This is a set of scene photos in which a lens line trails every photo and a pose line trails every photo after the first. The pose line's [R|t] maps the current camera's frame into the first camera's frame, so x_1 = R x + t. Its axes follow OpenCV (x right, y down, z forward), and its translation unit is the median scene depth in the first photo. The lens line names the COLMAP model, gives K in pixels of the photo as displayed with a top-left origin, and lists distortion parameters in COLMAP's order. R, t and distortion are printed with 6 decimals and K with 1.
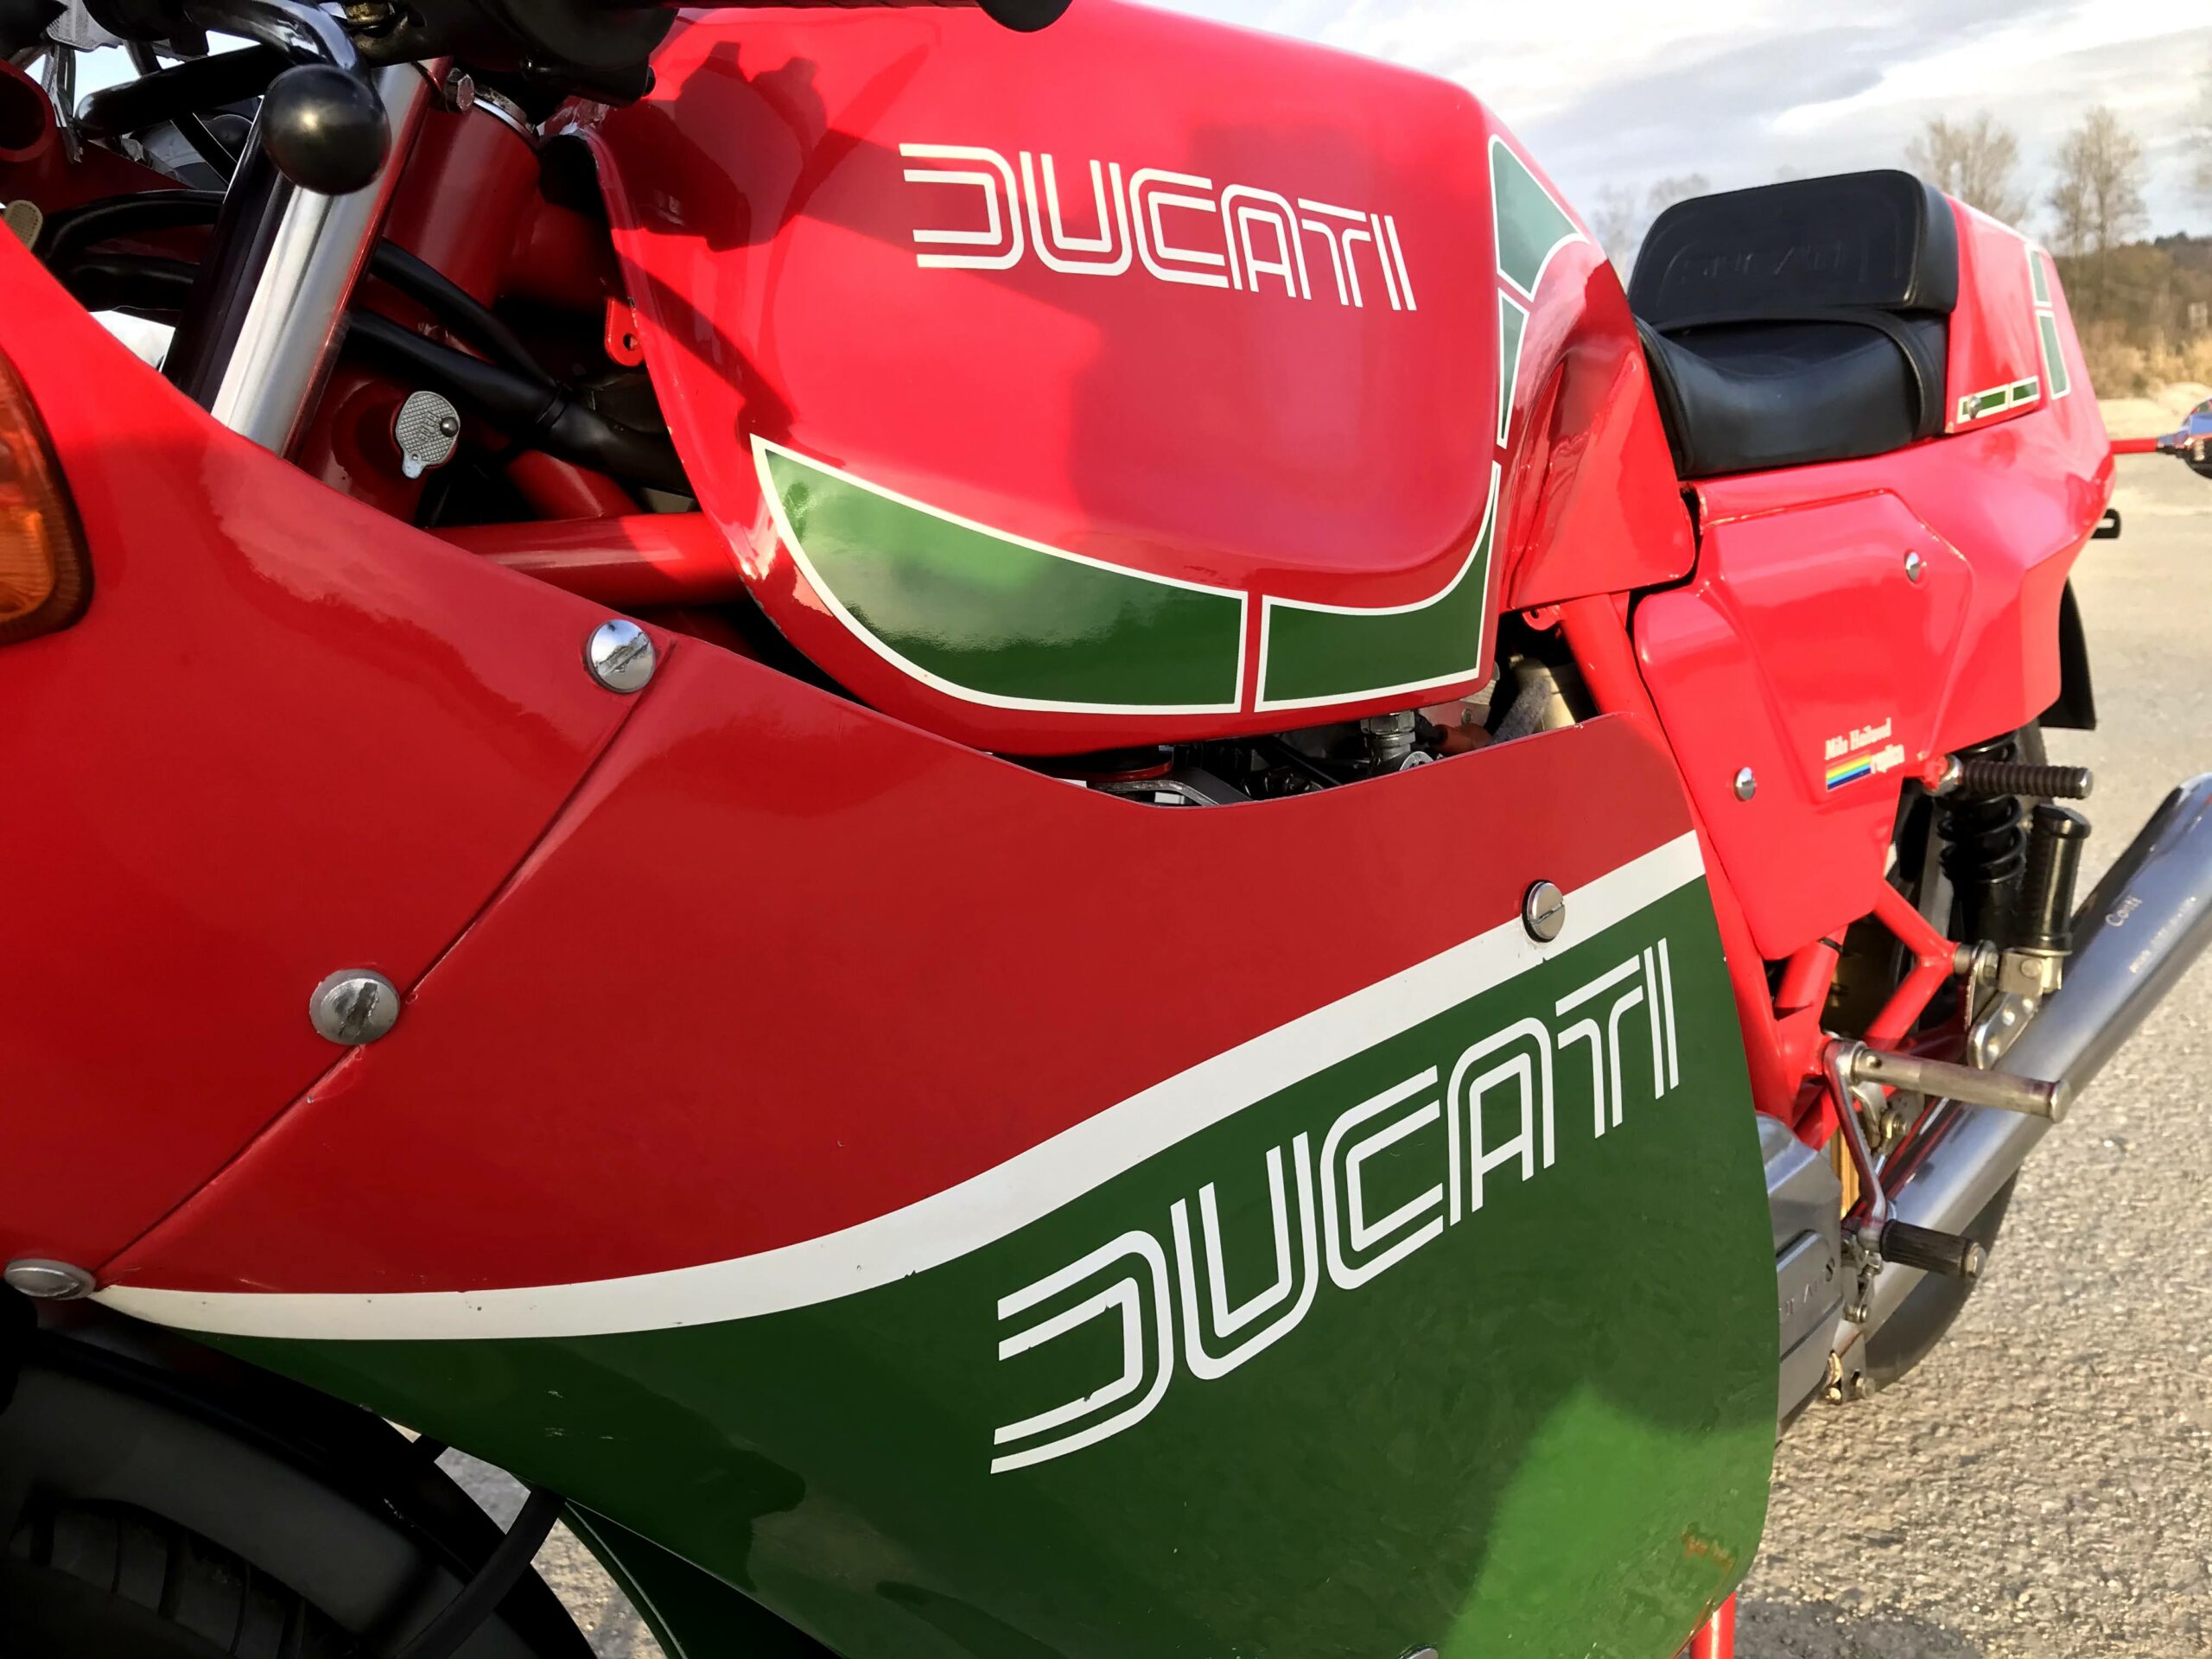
lens RADIAL K [[1810.7, 0, 1106.0], [0, 1810.7, 829.5], [0, 0, 1]] dist [-0.010011, -0.003690]
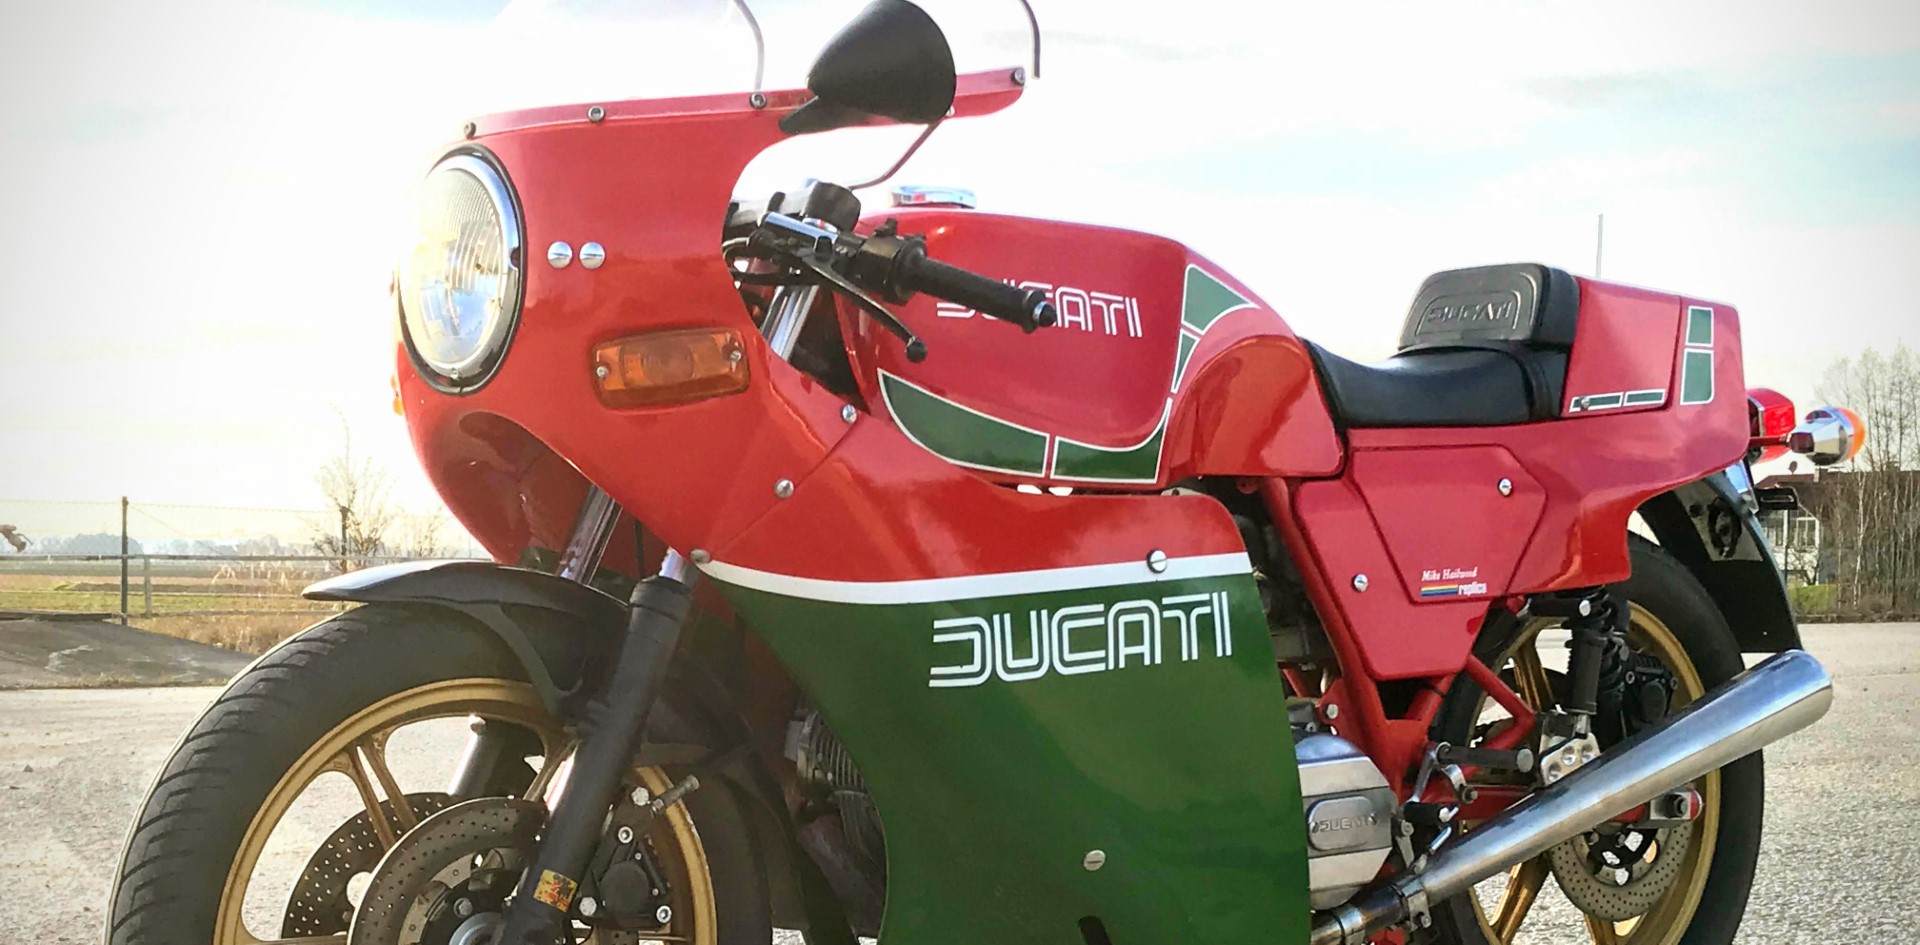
lens RADIAL K [[2851.9, 0, 960.0], [0, 2851.9, 472.5], [0, 0, 1]] dist [0.008349, 0.005825]
pose [[0.992218, 0.052507, -0.112897, 0.405433], [-0.074859, 0.976120, -0.203927, 0.760496], [0.099494, 0.210792, 0.972455, -2.982527]]
